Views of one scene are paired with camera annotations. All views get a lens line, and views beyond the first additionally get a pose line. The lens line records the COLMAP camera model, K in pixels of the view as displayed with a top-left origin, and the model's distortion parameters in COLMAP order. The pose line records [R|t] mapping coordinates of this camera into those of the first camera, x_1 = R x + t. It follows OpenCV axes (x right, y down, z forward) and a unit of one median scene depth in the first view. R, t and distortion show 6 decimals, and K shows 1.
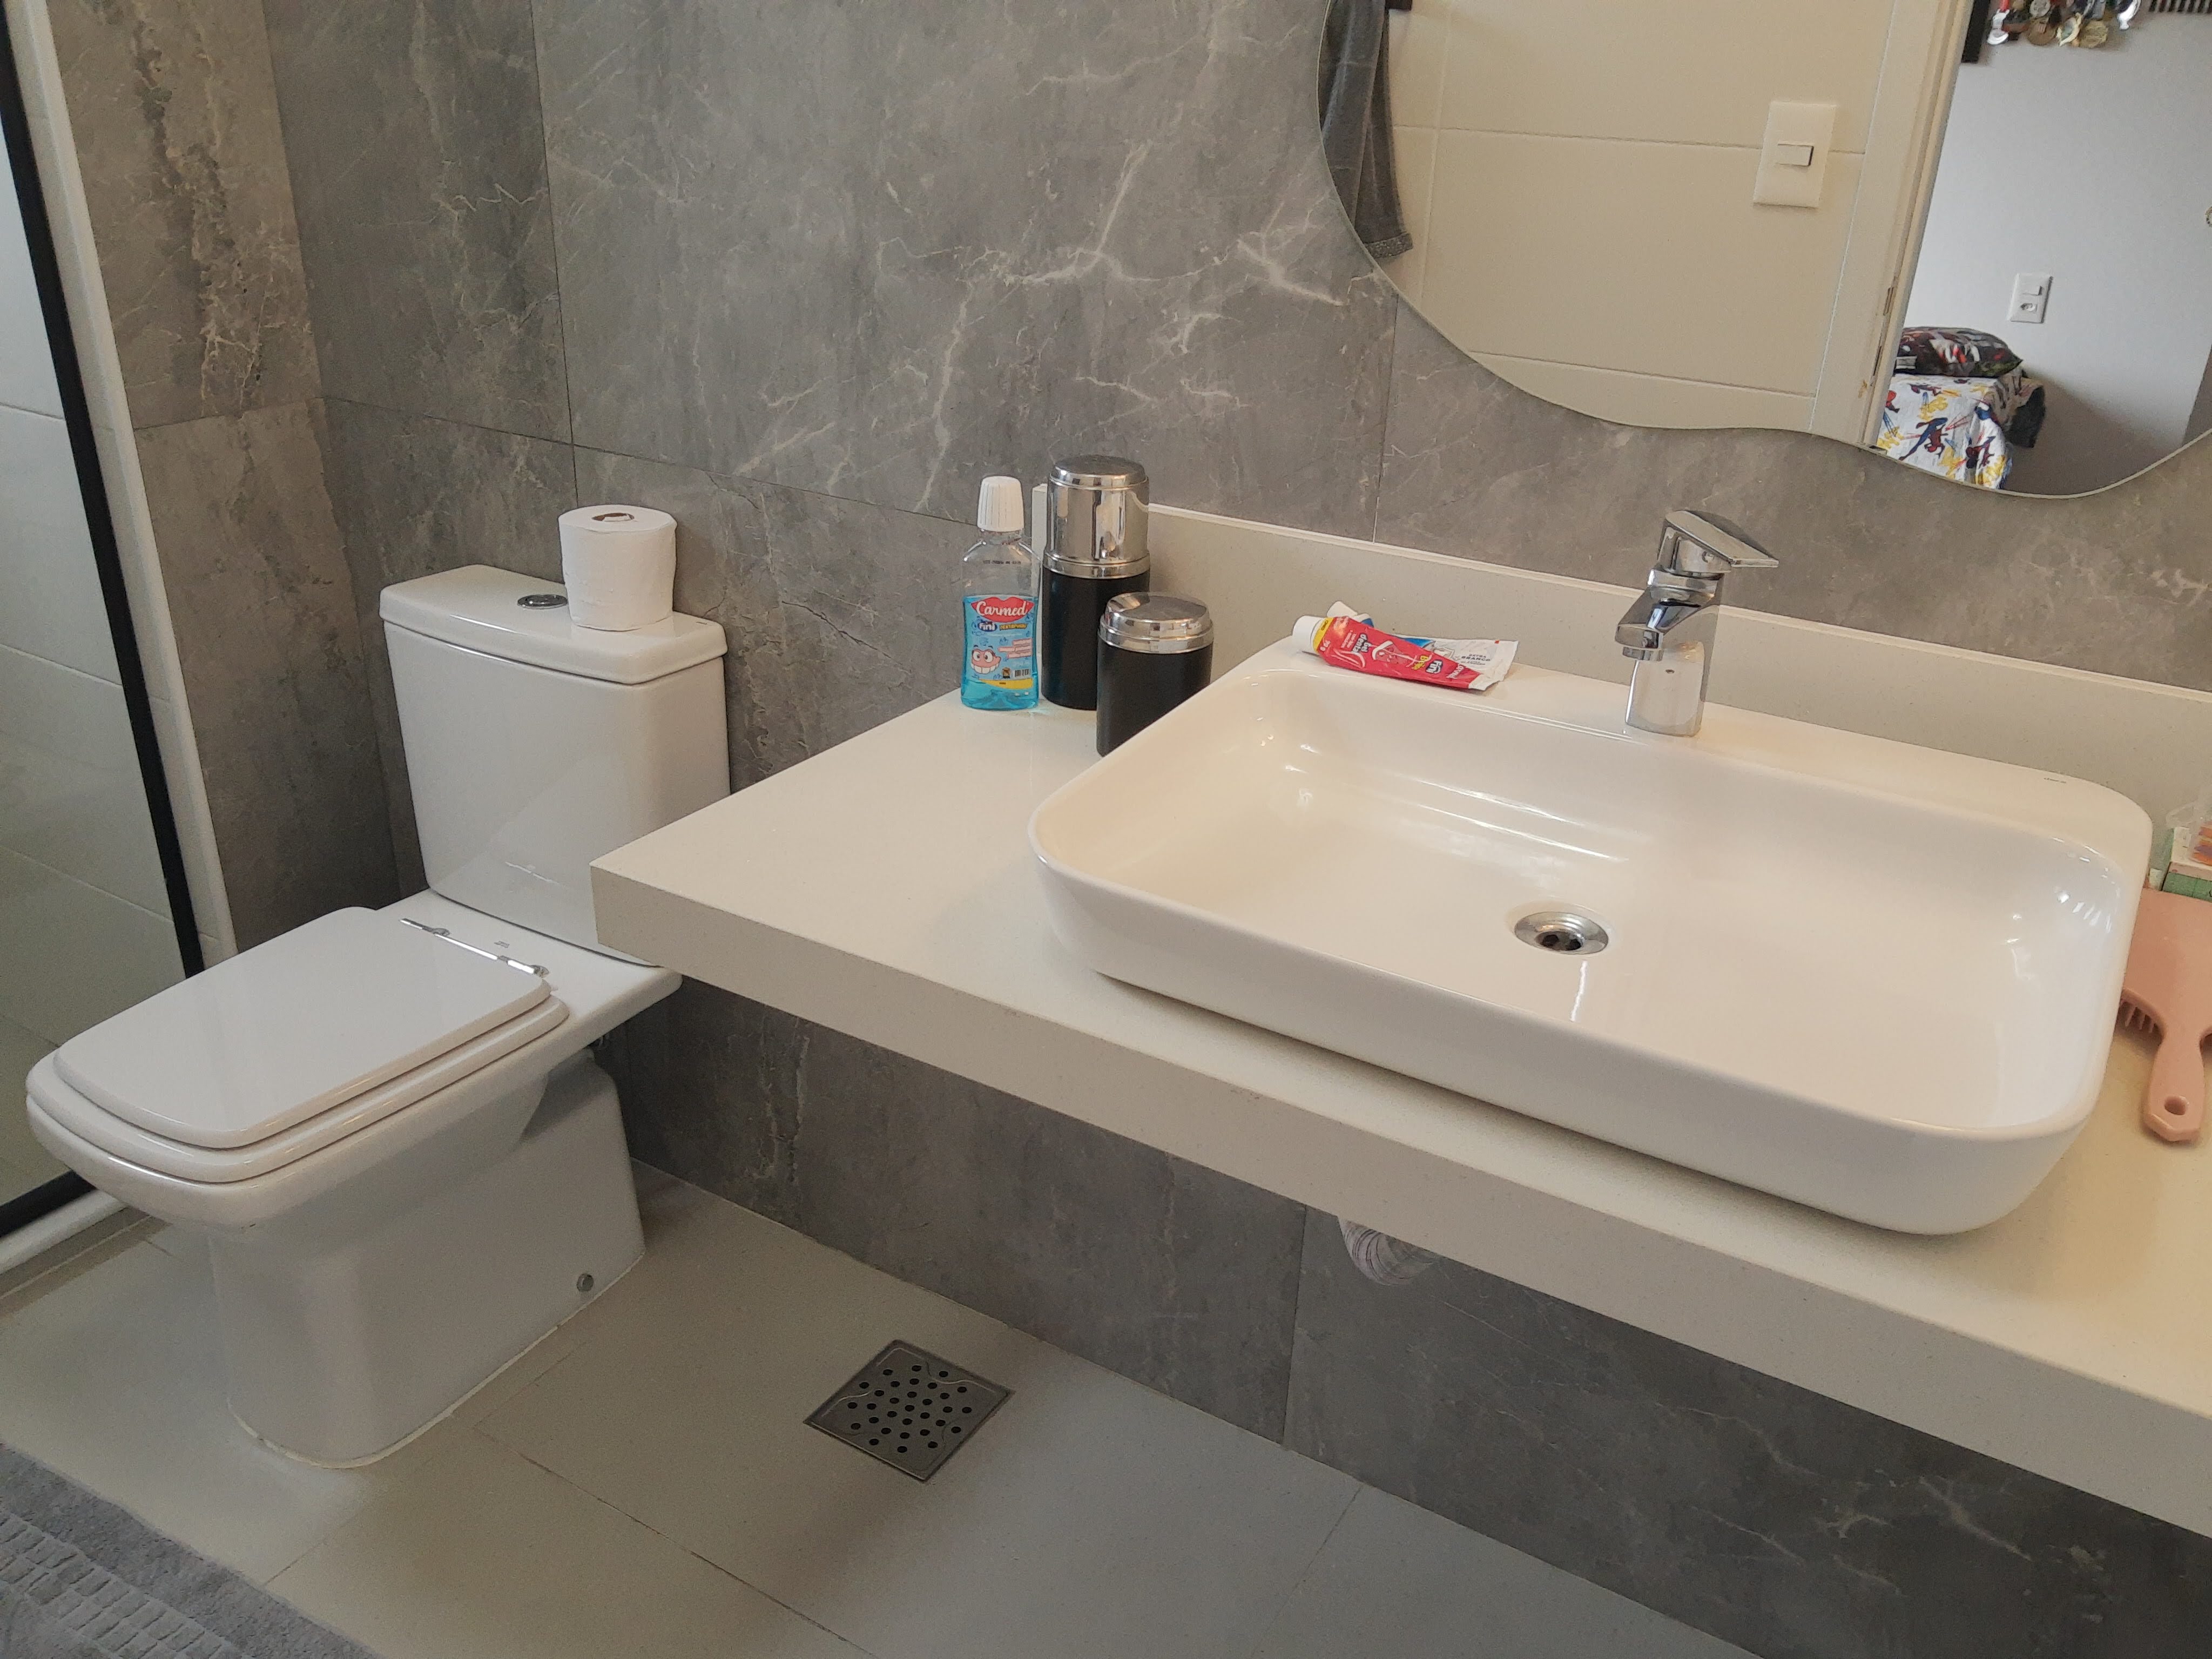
lens RADIAL K [[1757.9, 0, 1093.8], [0, 1757.9, 828.8], [0, 0, 1]] dist [-0.001389, 0.004498]
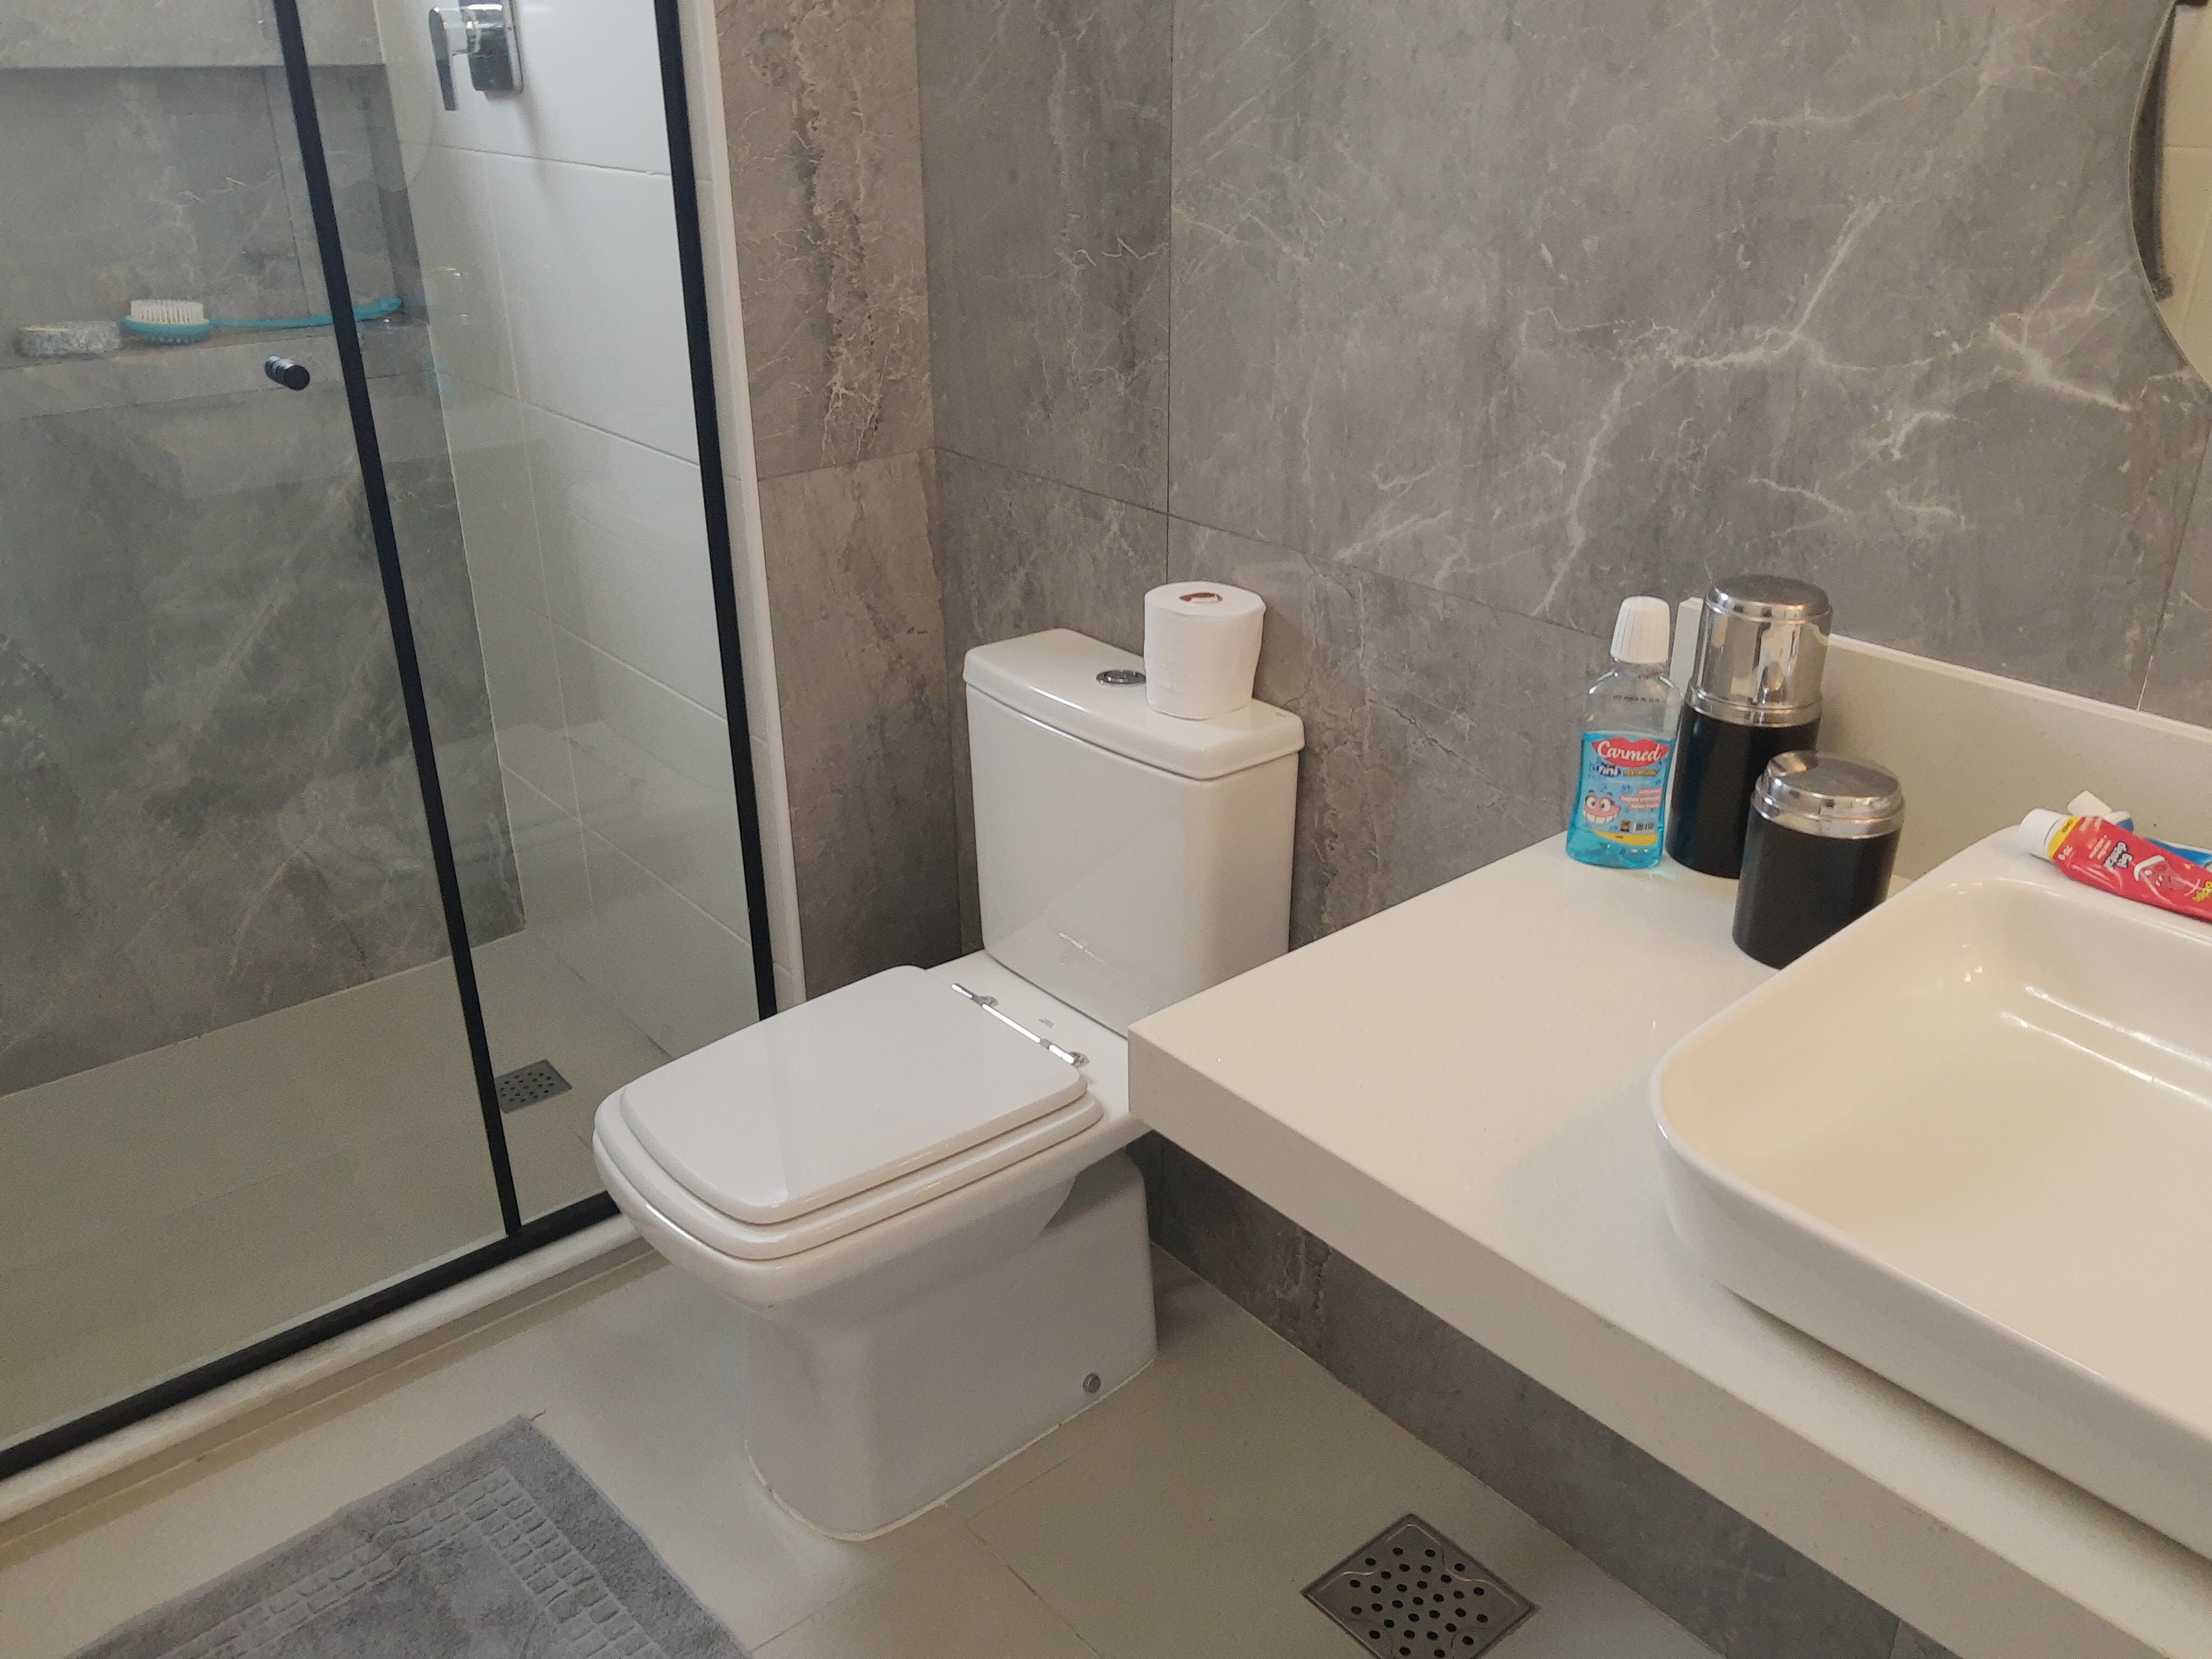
lens RADIAL K [[1757.9, 0, 1094.8], [0, 1757.9, 840.8], [0, 0, 1]] dist [-0.001389, 0.004498]
pose [[0.945262, 0.102136, -0.309916, -0.026066], [-0.101830, 0.994653, 0.017212, -0.064450], [0.310017, 0.015289, 0.950608, 0.105468]]
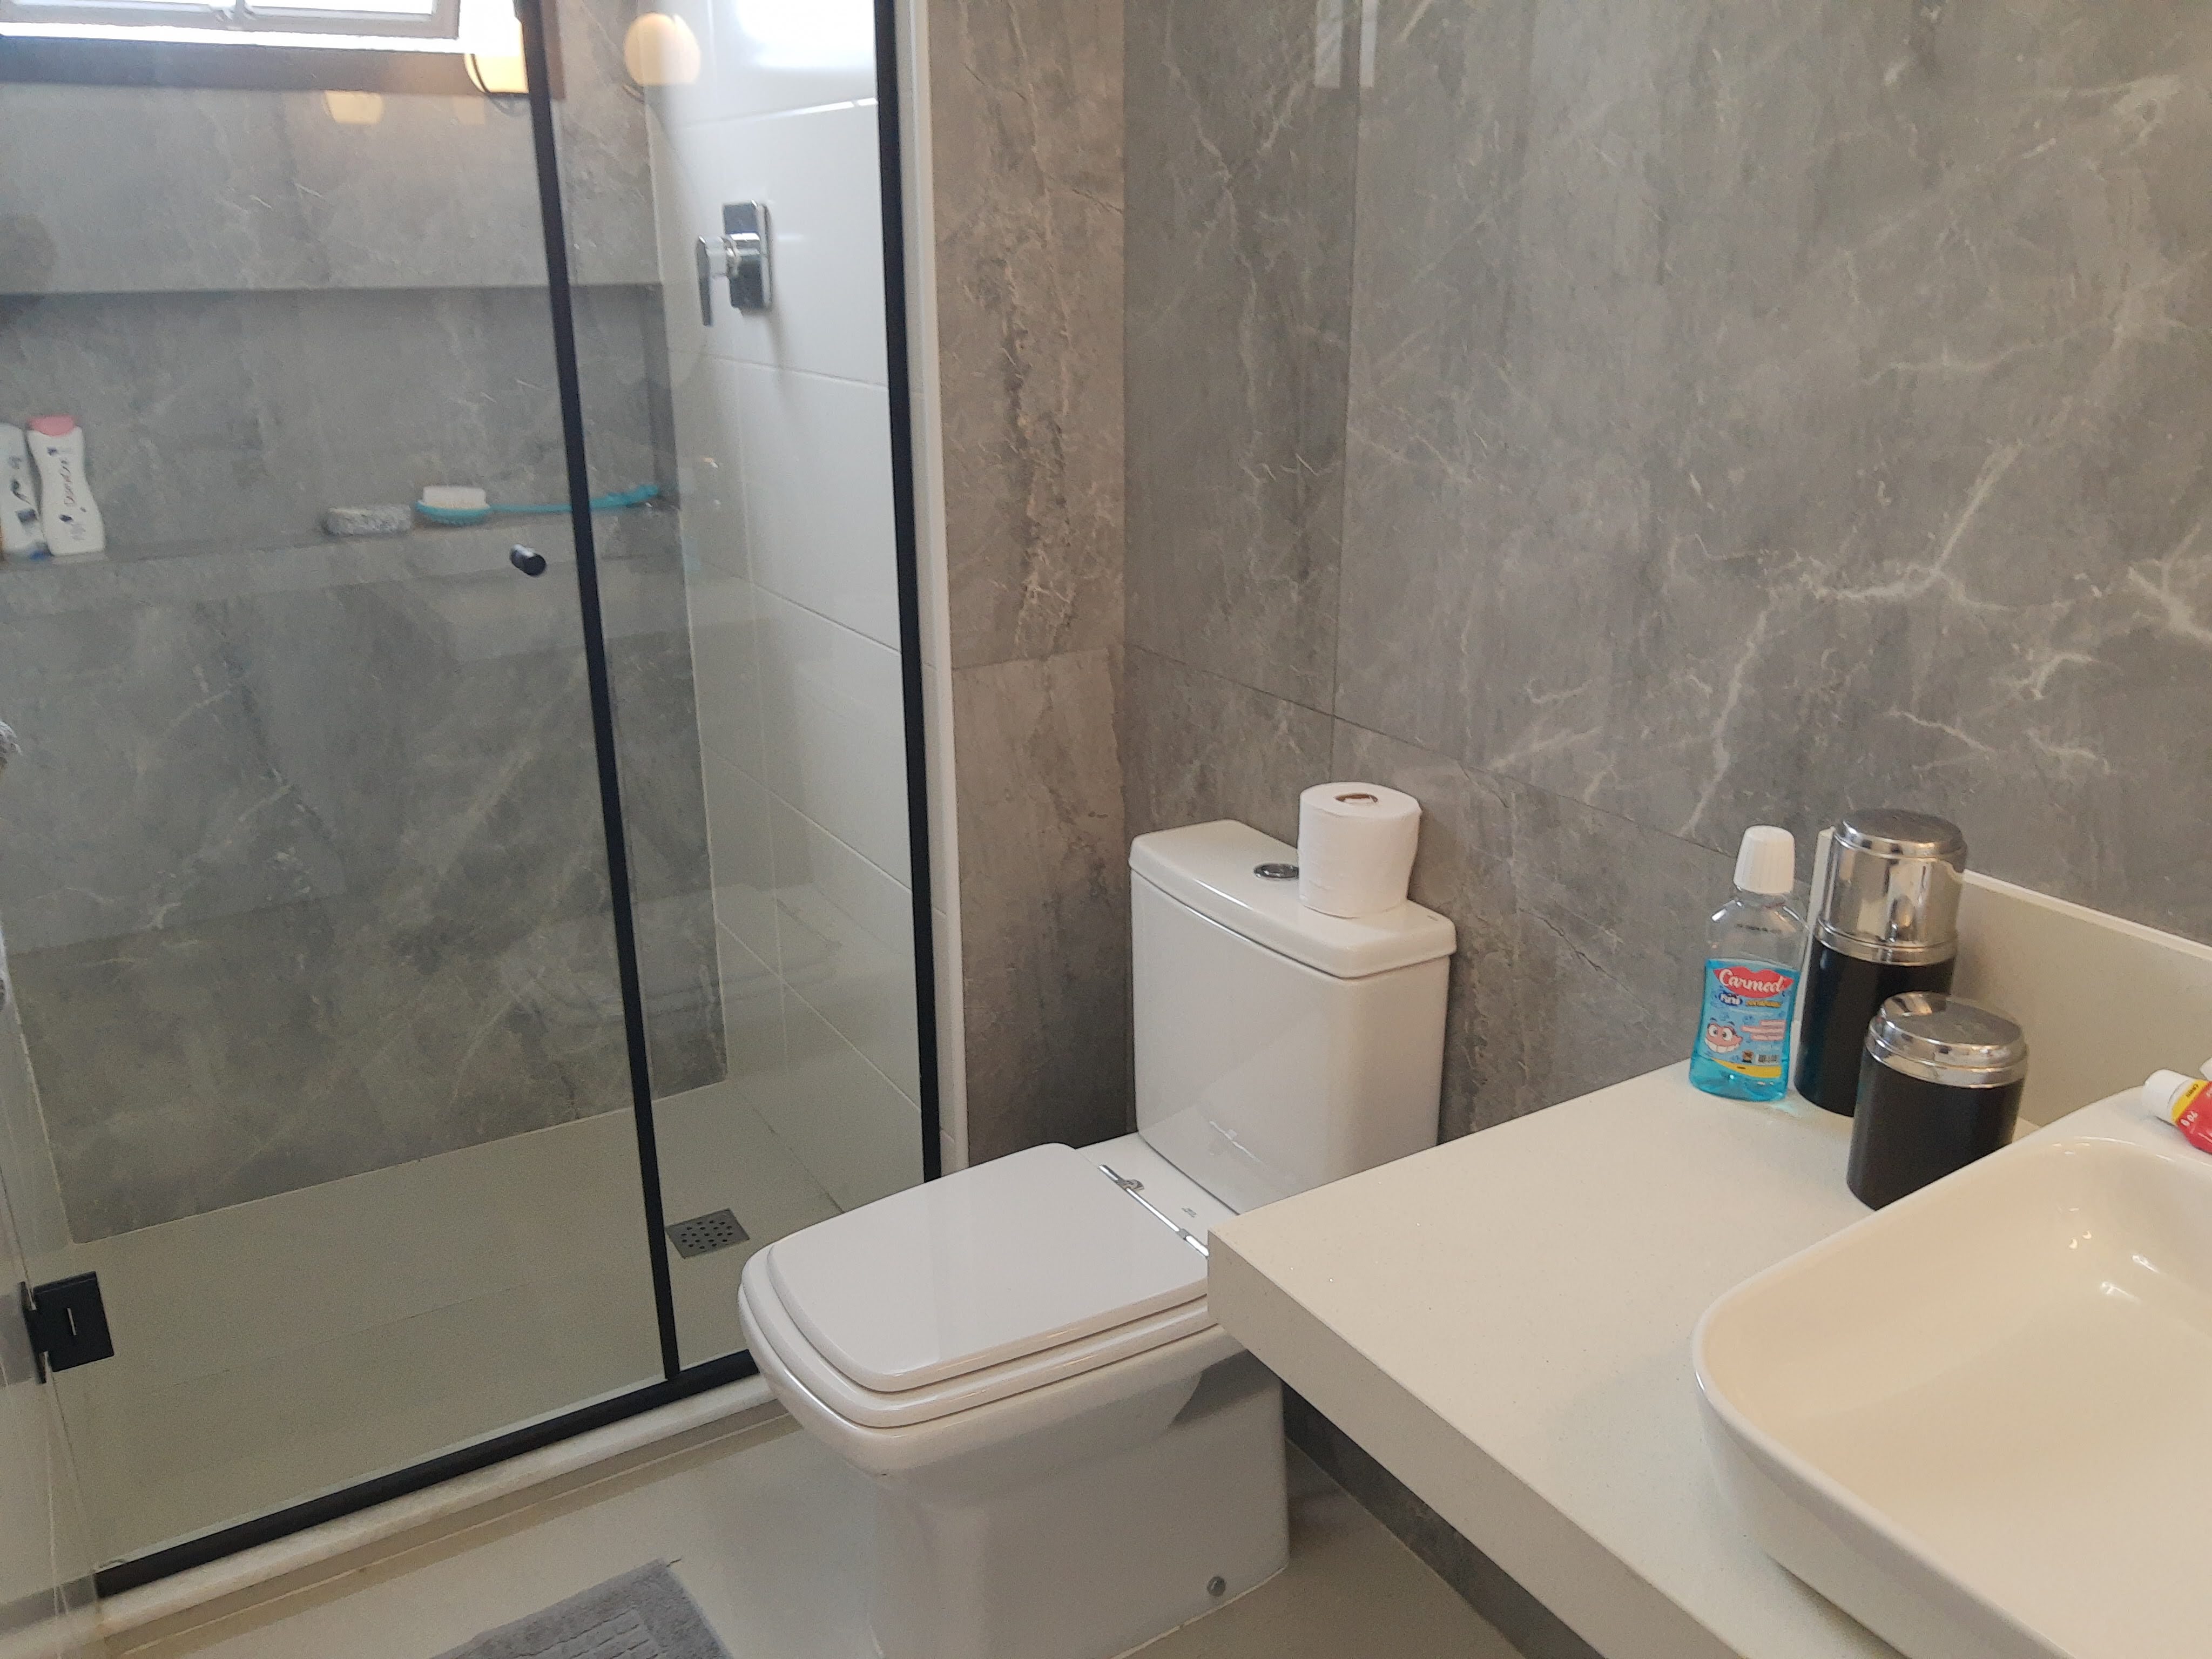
lens RADIAL K [[1757.9, 0, 1099.5], [0, 1757.9, 835.7], [0, 0, 1]] dist [-0.001389, 0.004498]
pose [[0.887688, 0.114870, -0.445887, 0.032670], [-0.160084, 0.984964, -0.064955, -0.081013], [0.431721, 0.129039, 0.892729, 0.102294]]
